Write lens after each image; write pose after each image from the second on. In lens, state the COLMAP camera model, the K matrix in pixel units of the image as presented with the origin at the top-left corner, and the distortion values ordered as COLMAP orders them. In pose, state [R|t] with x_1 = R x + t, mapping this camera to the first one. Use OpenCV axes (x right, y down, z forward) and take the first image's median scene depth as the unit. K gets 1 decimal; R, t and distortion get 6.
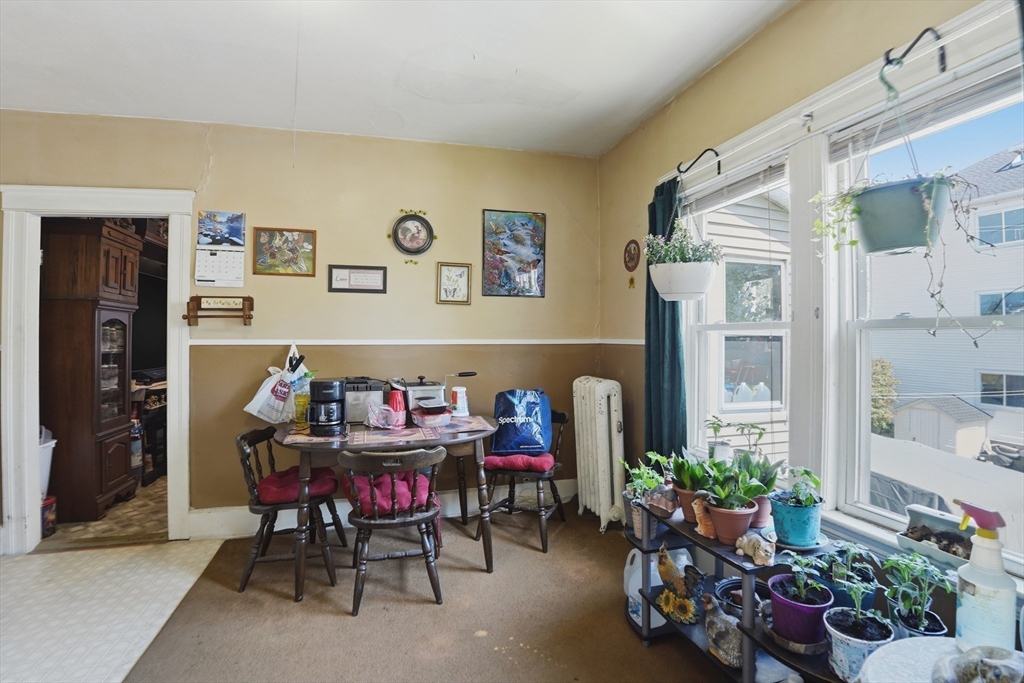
lens RADIAL K [[482.7, 0, 509.0], [0, 482.7, 337.8], [0, 0, 1]] dist [-0.065066, 0.012220]
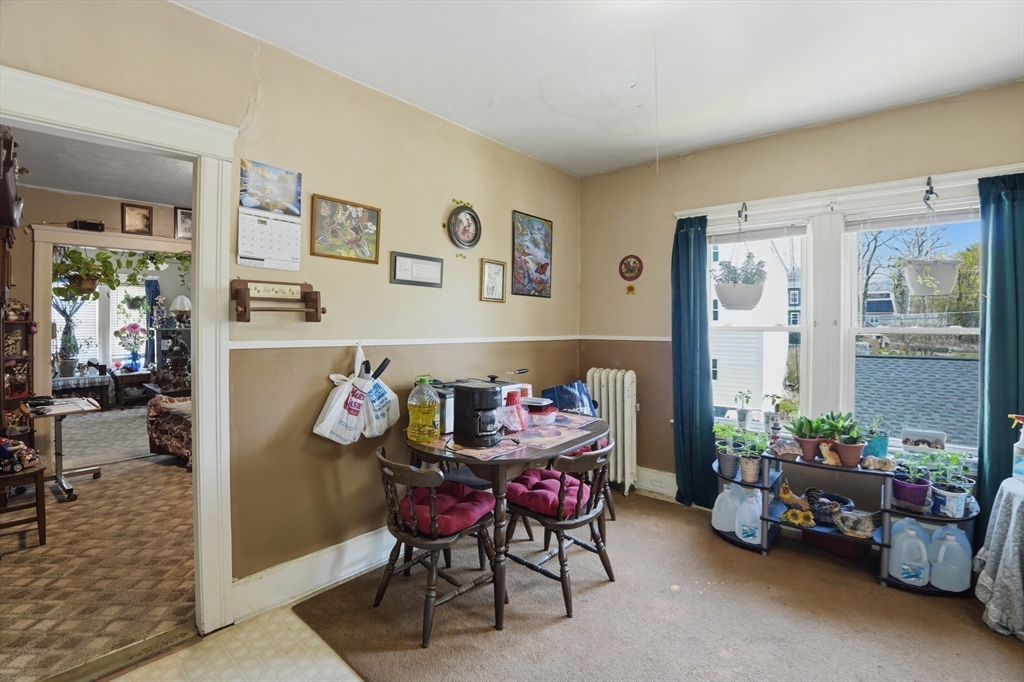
lens RADIAL K [[482.7, 0, 474.4], [0, 482.7, 335.6], [0, 0, 1]] dist [-0.065066, 0.012220]
pose [[0.828770, -0.006130, 0.559555, -0.751821], [-0.003871, 0.999853, 0.016688, -0.017366], [-0.559576, -0.015997, 0.828625, 0.206850]]
